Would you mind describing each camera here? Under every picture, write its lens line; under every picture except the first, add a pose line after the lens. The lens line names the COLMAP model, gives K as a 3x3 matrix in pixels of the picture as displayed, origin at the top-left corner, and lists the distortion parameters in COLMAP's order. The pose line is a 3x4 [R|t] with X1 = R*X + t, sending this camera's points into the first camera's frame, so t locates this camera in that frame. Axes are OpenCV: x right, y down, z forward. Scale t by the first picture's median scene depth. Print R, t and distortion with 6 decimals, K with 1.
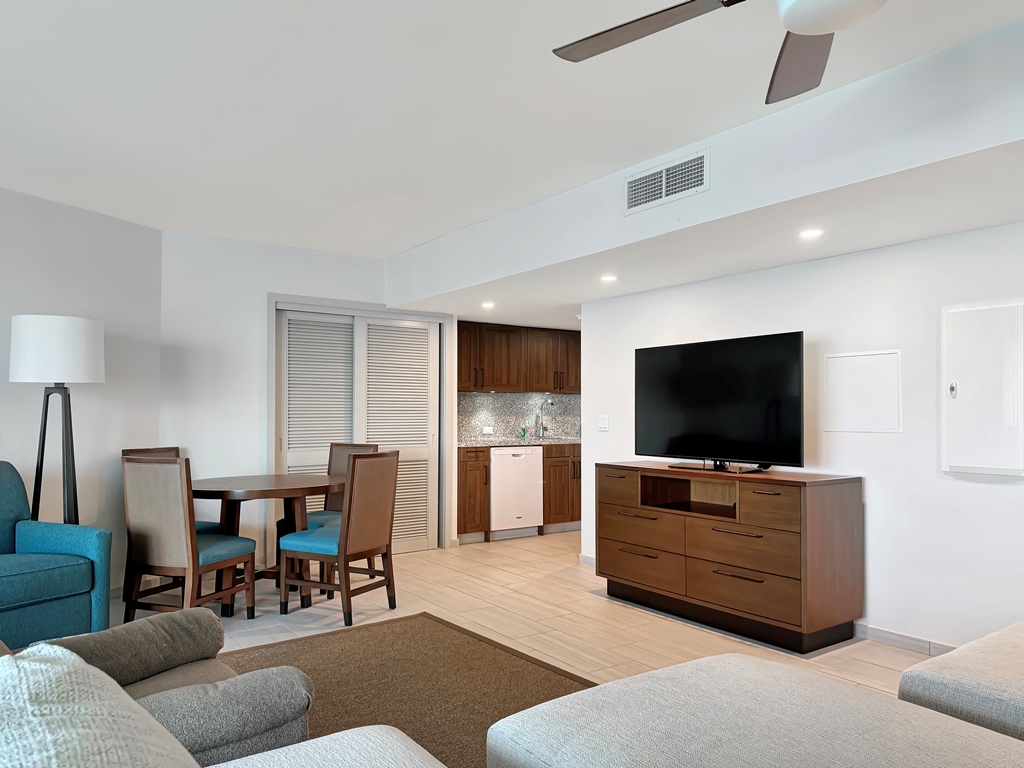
lens RADIAL K [[730.6, 0, 512.0], [0, 730.6, 384.0], [0, 0, 1]] dist [0.040781, 0.000244]
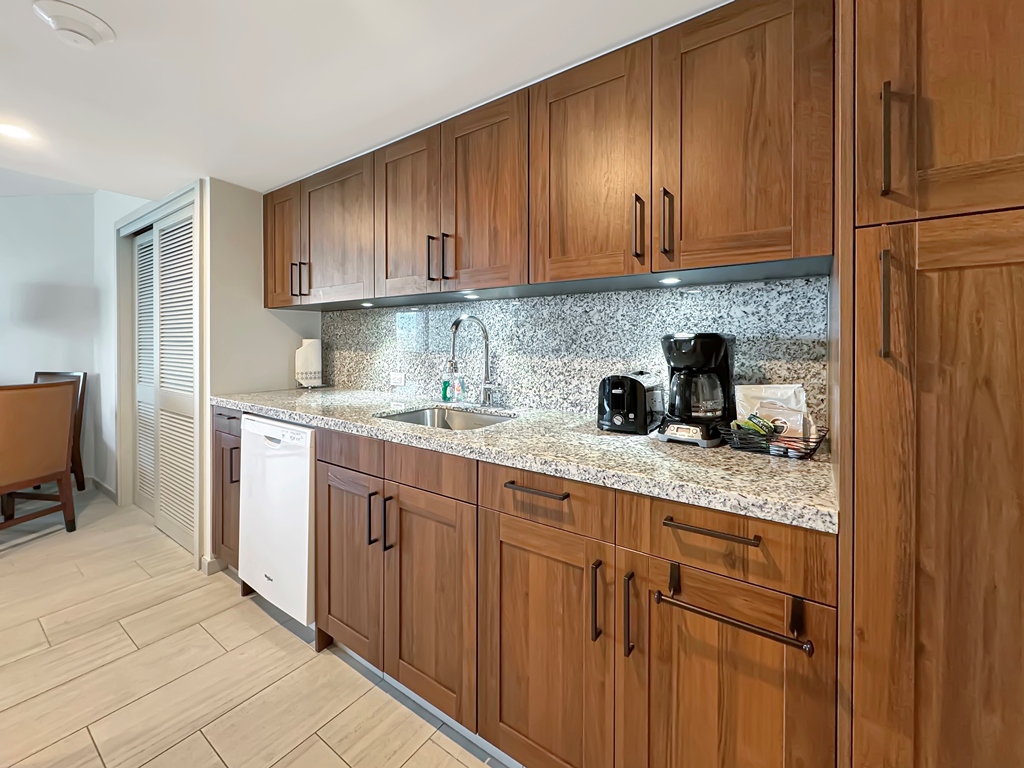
lens RADIAL K [[413.3, 0, 512.0], [0, 413.3, 384.0], [0, 0, 1]] dist [-0.001727, -0.000376]
pose [[0.326951, 0.086321, -0.941091, 0.446553], [0.032460, 0.994206, 0.102470, 0.063944], [0.944484, -0.064051, 0.322255, 1.612706]]
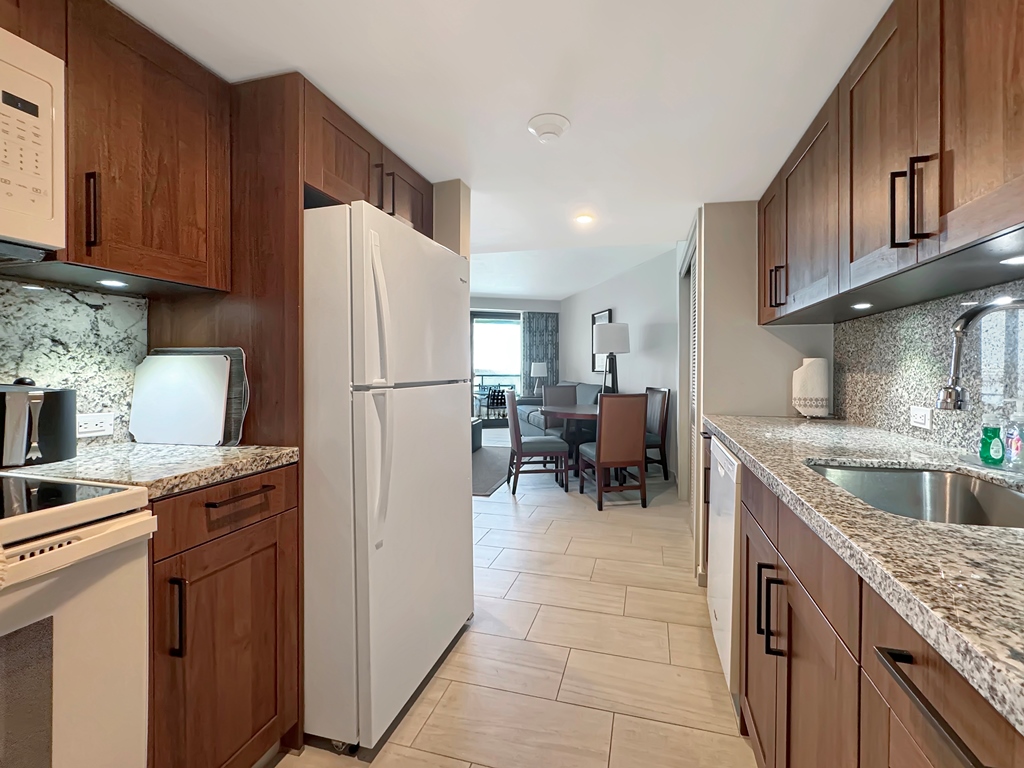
lens RADIAL K [[434.6, 0, 543.8], [0, 434.6, 391.9], [0, 0, 1]] dist [-0.001324, -0.000083]
pose [[-0.759731, 0.026017, -0.649716, 0.370000], [0.014137, 0.999624, 0.023498, 0.073195], [0.650083, 0.008667, -0.759814, 1.705843]]
